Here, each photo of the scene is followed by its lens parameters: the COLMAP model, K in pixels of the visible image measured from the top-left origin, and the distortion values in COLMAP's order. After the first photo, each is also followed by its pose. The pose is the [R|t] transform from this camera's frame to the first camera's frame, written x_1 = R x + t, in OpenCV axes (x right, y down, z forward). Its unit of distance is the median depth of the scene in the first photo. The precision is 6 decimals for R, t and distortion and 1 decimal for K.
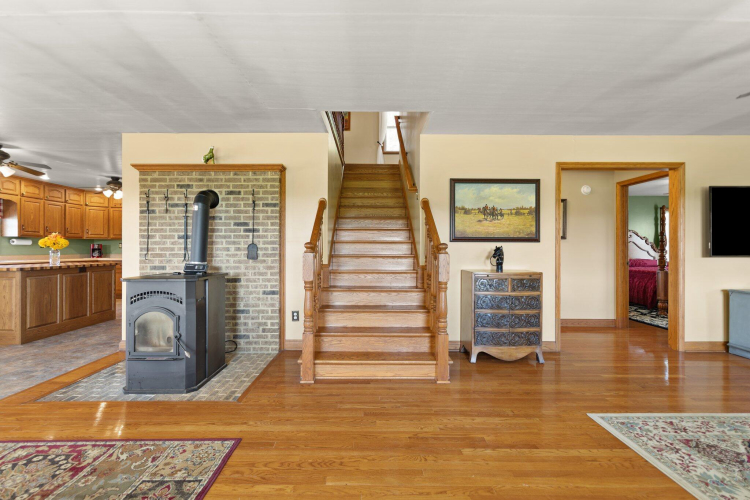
lens RADIAL K [[324.3, 0, 375.0], [0, 324.3, 250.0], [0, 0, 1]] dist [0.001477, 0.000436]
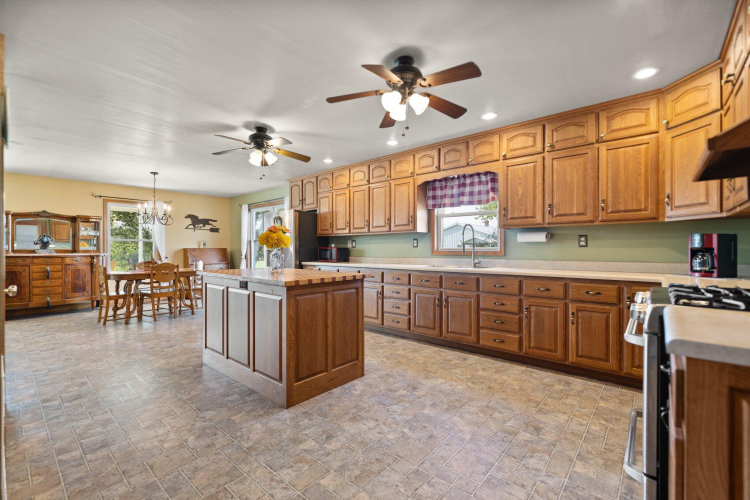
lens RADIAL K [[320.3, 0, 375.2], [0, 320.3, 308.7], [0, 0, 1]] dist [0.004141, 0.000465]
pose [[-0.655321, 0.134165, -0.743340, -0.503539], [-0.004390, 0.983406, 0.181364, -0.004275], [0.755338, 0.122115, -0.643857, 1.221366]]
